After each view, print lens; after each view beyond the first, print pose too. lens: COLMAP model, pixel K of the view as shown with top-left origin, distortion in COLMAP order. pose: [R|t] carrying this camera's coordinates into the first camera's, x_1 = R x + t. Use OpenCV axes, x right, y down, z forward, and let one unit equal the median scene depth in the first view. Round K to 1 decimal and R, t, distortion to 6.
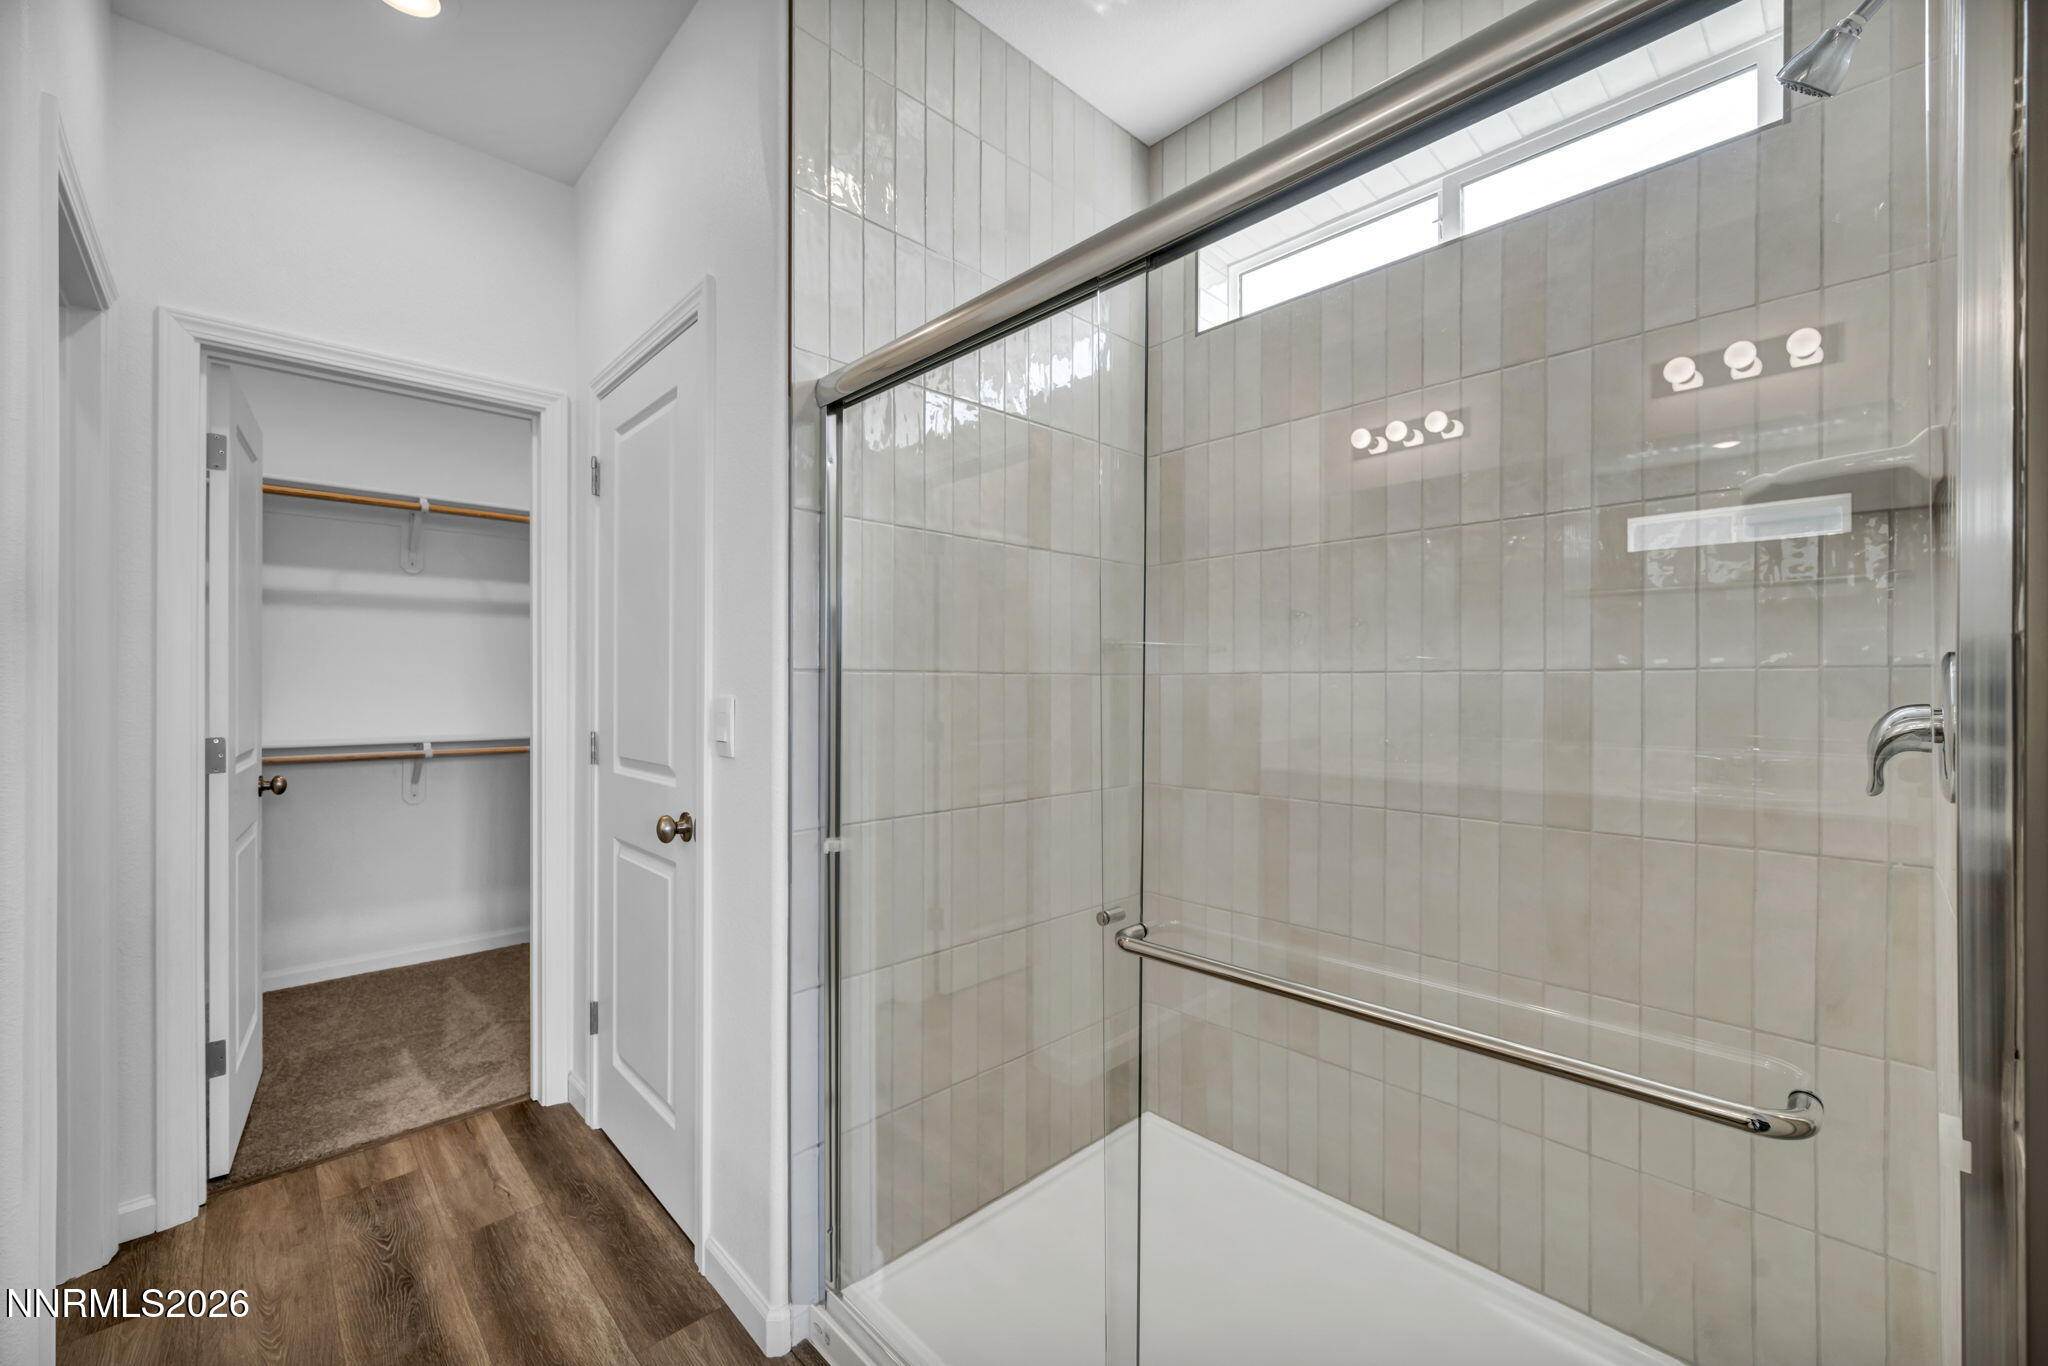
lens RADIAL K [[826.5, 0, 1030.3], [0, 826.5, 682.1], [0, 0, 1]] dist [-0.002315, 0.000330]
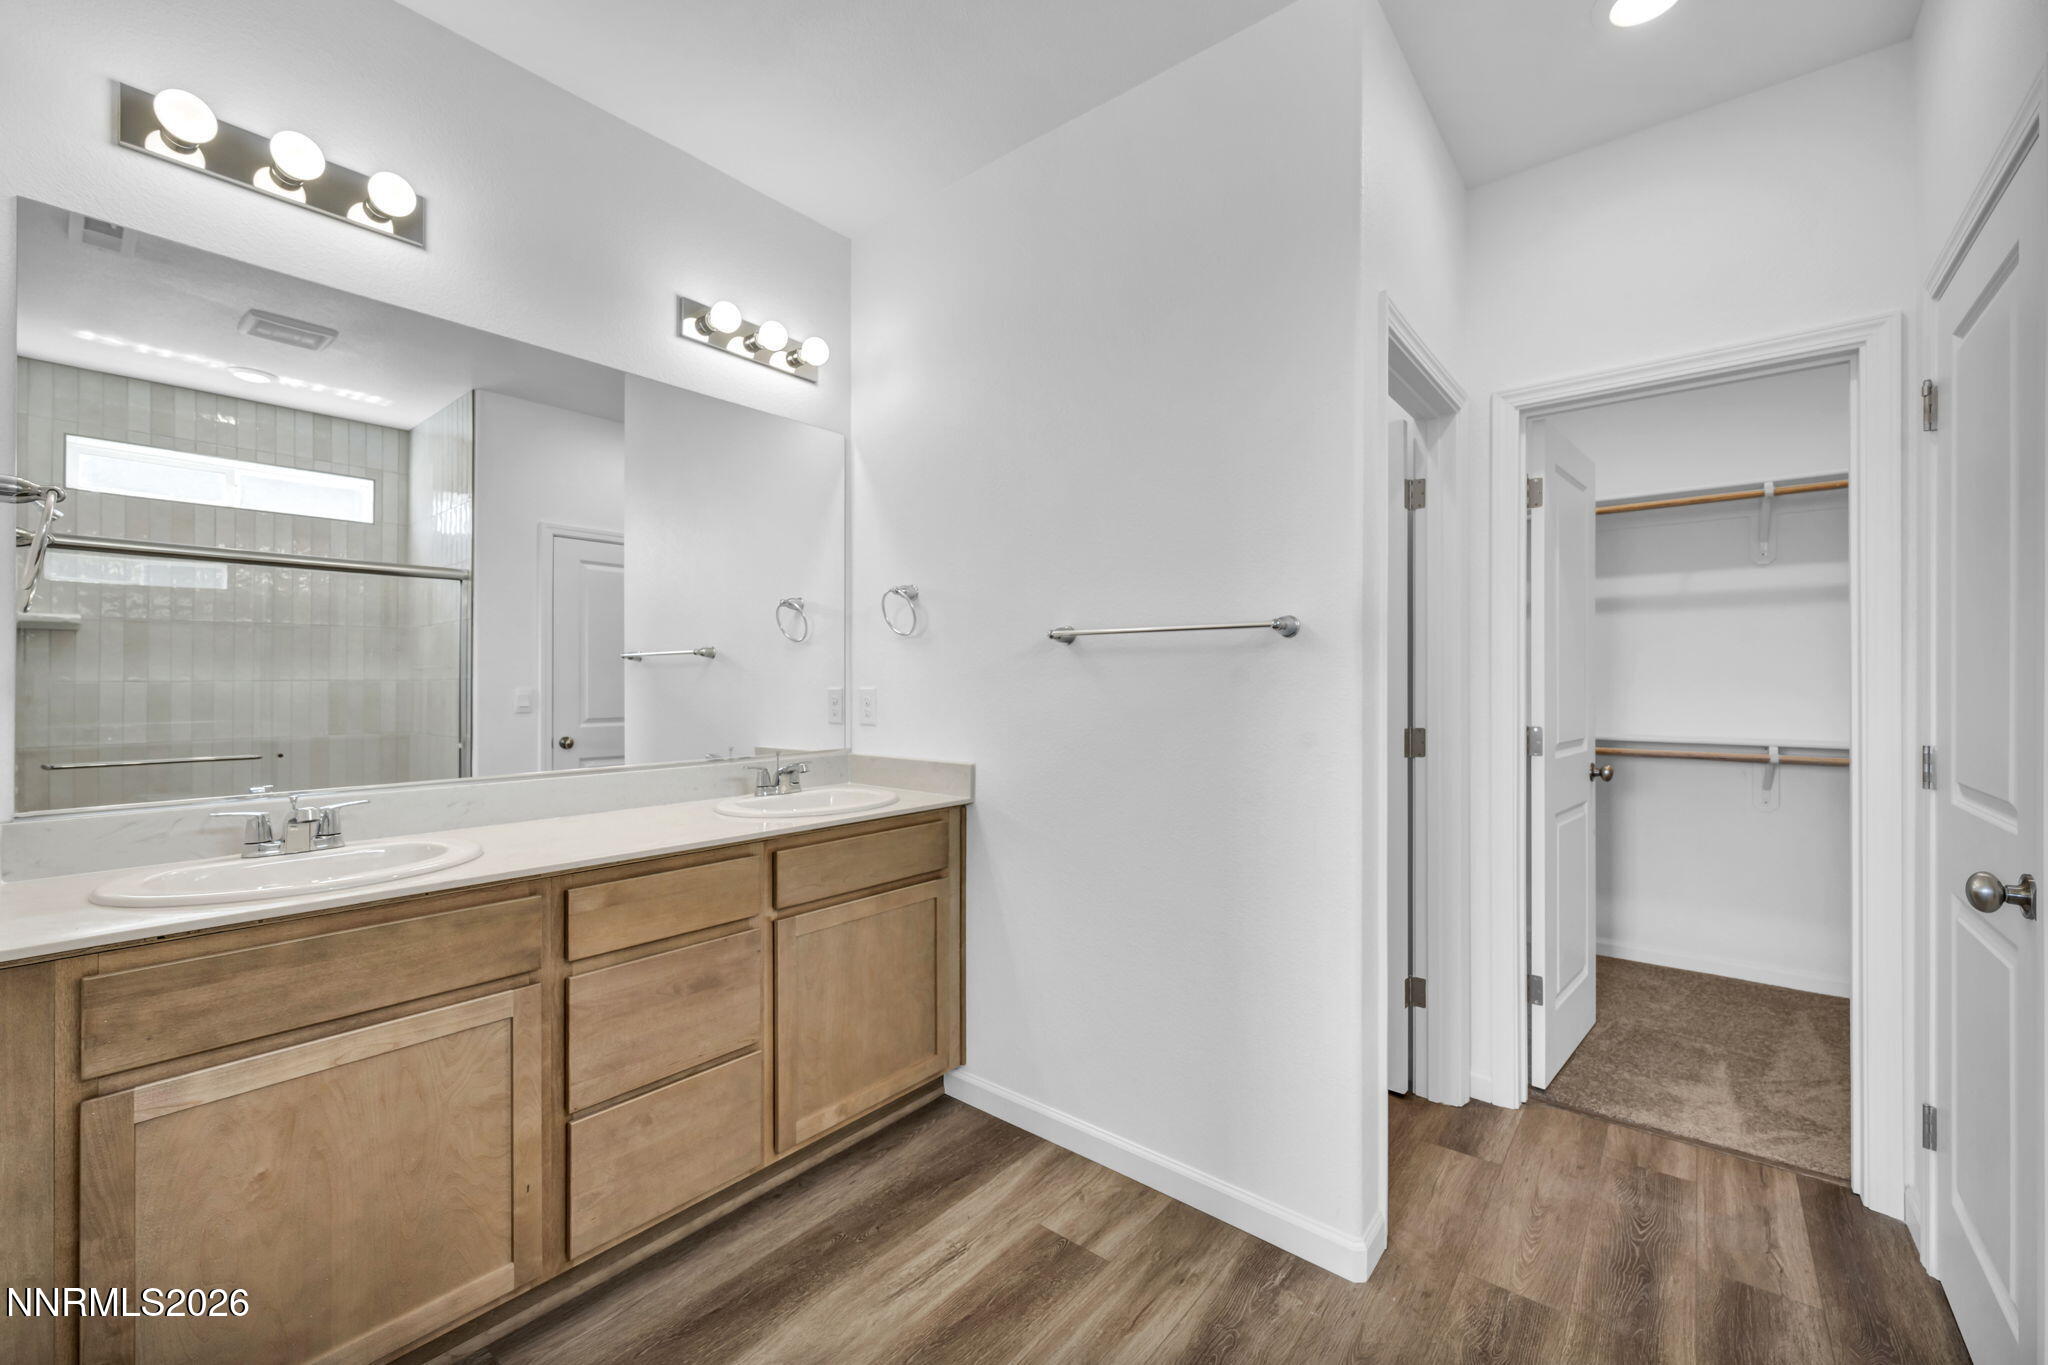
lens RADIAL K [[826.5, 0, 1030.3], [0, 826.5, 681.6], [0, 0, 1]] dist [-0.002315, 0.000330]
pose [[0.113785, -0.002648, -0.993502, 0.123149], [0.002549, 0.999994, -0.002374, 0.001073], [0.993502, -0.002262, 0.113791, 0.102255]]
